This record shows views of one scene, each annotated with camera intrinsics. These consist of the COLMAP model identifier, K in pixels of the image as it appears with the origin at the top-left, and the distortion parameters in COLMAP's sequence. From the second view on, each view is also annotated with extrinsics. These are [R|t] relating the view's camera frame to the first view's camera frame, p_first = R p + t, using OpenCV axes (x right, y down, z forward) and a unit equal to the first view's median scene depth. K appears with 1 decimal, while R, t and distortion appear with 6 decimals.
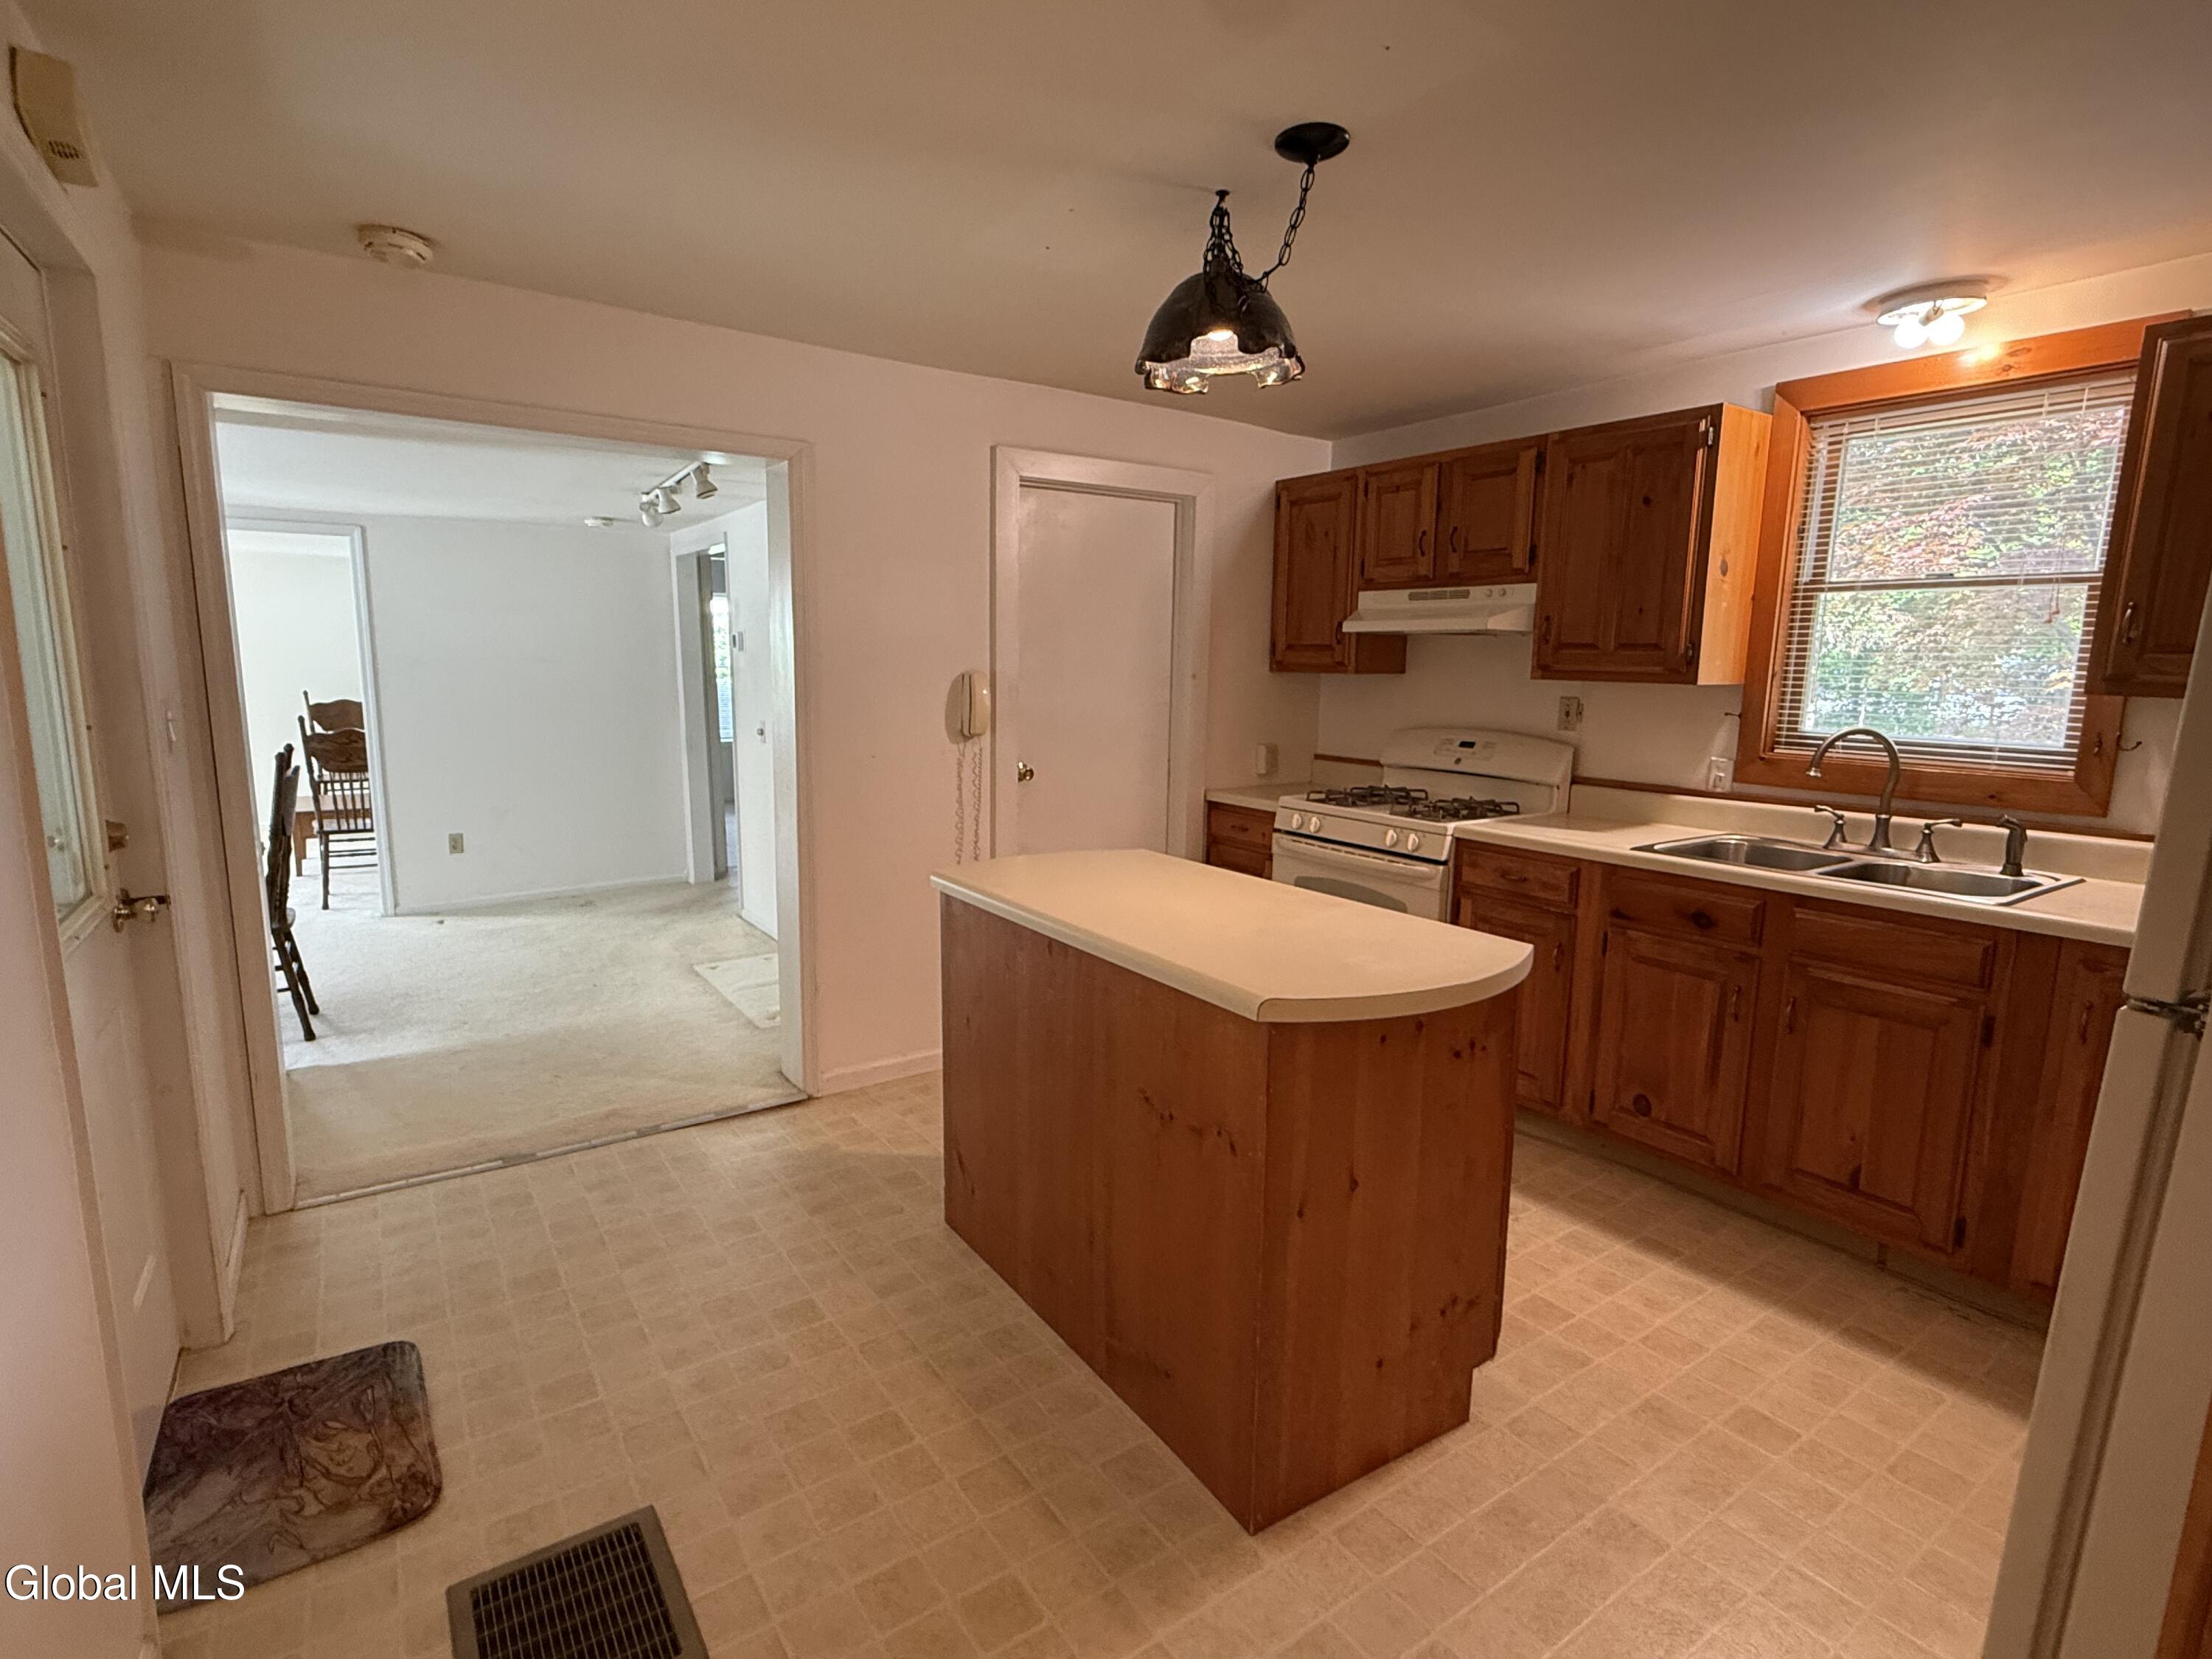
lens RADIAL K [[1089.9, 0, 1103.4], [0, 1089.9, 824.1], [0, 0, 1]] dist [-0.000420, 0.001031]
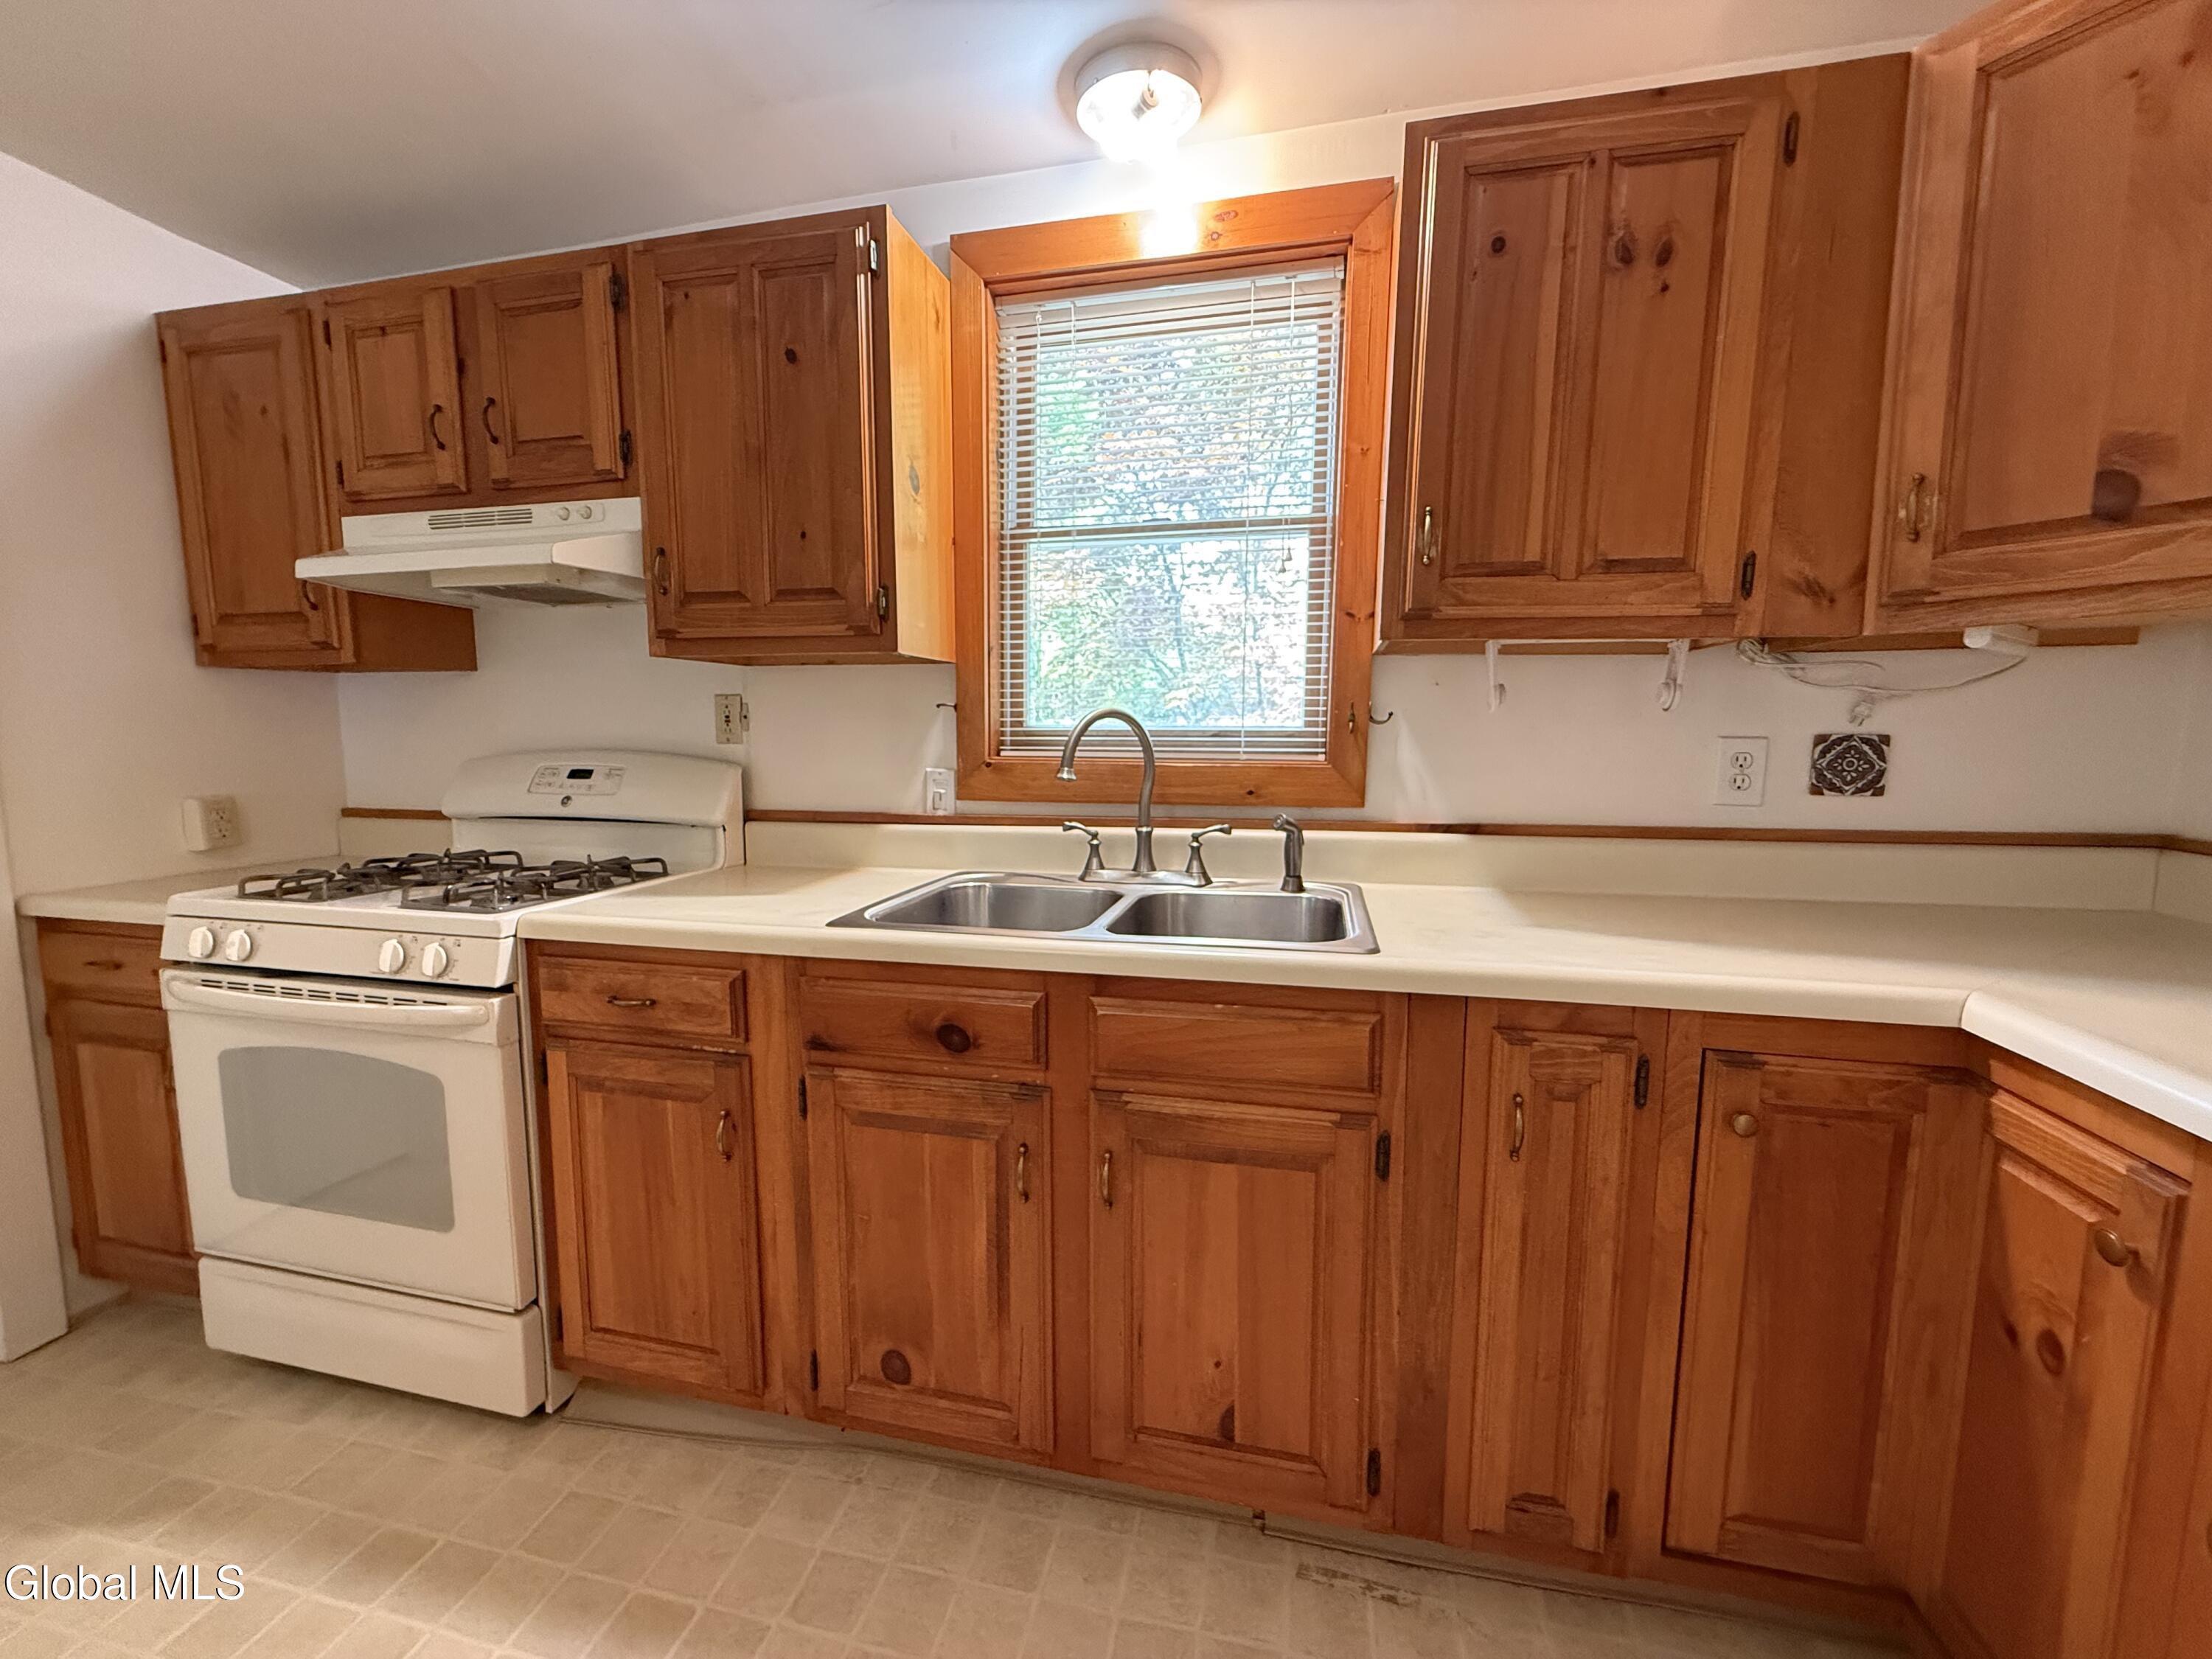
lens RADIAL K [[902.2, 0, 1103.0], [0, 902.2, 825.0], [0, 0, 1]] dist [-0.003140, -0.000090]
pose [[0.745117, -0.086211, 0.661339, 0.268389], [0.111392, 0.993768, 0.004043, -0.014438], [-0.657566, 0.070655, 0.750077, 0.517080]]
